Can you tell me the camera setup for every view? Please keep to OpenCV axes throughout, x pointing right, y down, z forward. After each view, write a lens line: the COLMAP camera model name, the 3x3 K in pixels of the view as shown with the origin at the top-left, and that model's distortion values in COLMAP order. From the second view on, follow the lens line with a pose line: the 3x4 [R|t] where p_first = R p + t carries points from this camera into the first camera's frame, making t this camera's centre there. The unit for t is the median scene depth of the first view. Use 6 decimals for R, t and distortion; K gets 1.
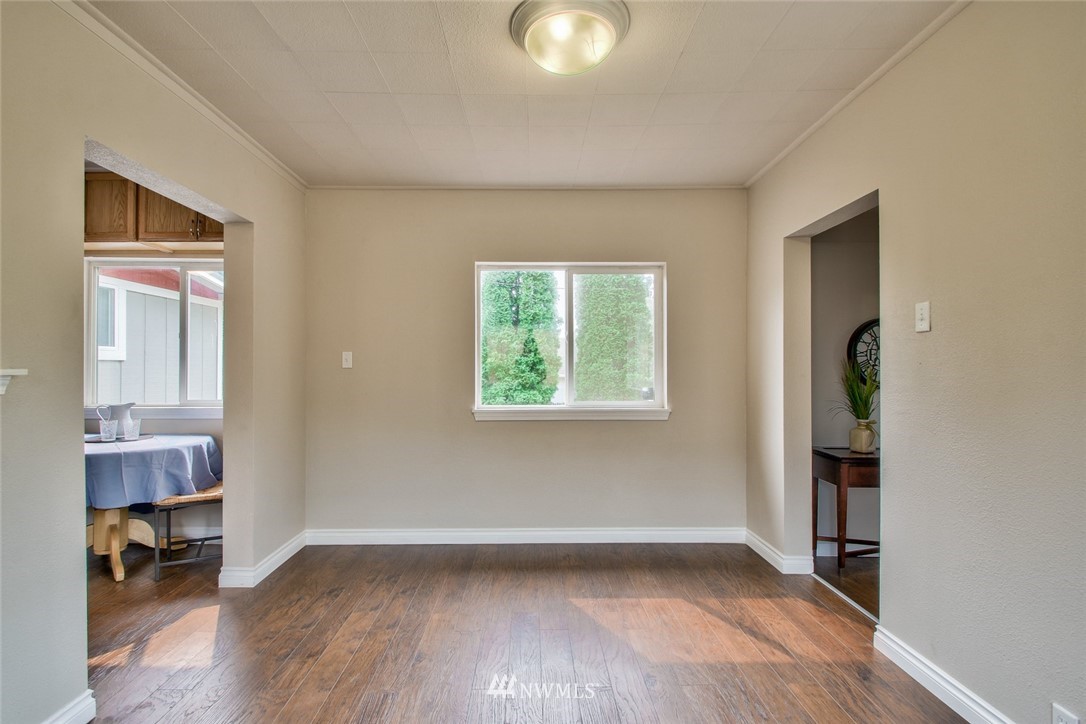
lens RADIAL K [[511.7, 0, 541.4], [0, 511.7, 366.4], [0, 0, 1]] dist [0.008644, -0.015099]
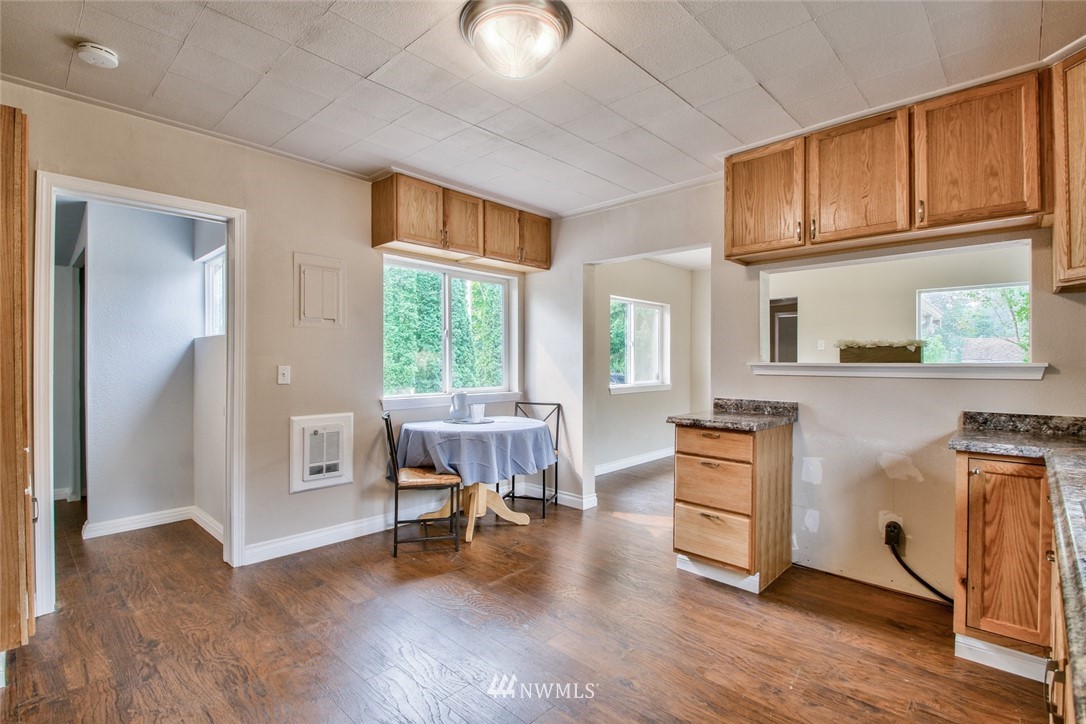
lens RADIAL K [[511.7, 0, 519.4], [0, 511.7, 362.9], [0, 0, 1]] dist [0.008644, -0.015099]
pose [[0.725845, -0.000429, 0.687858, -1.546409], [-0.006079, 0.999957, 0.007038, -0.009556], [-0.687831, -0.009290, 0.725811, 0.081418]]
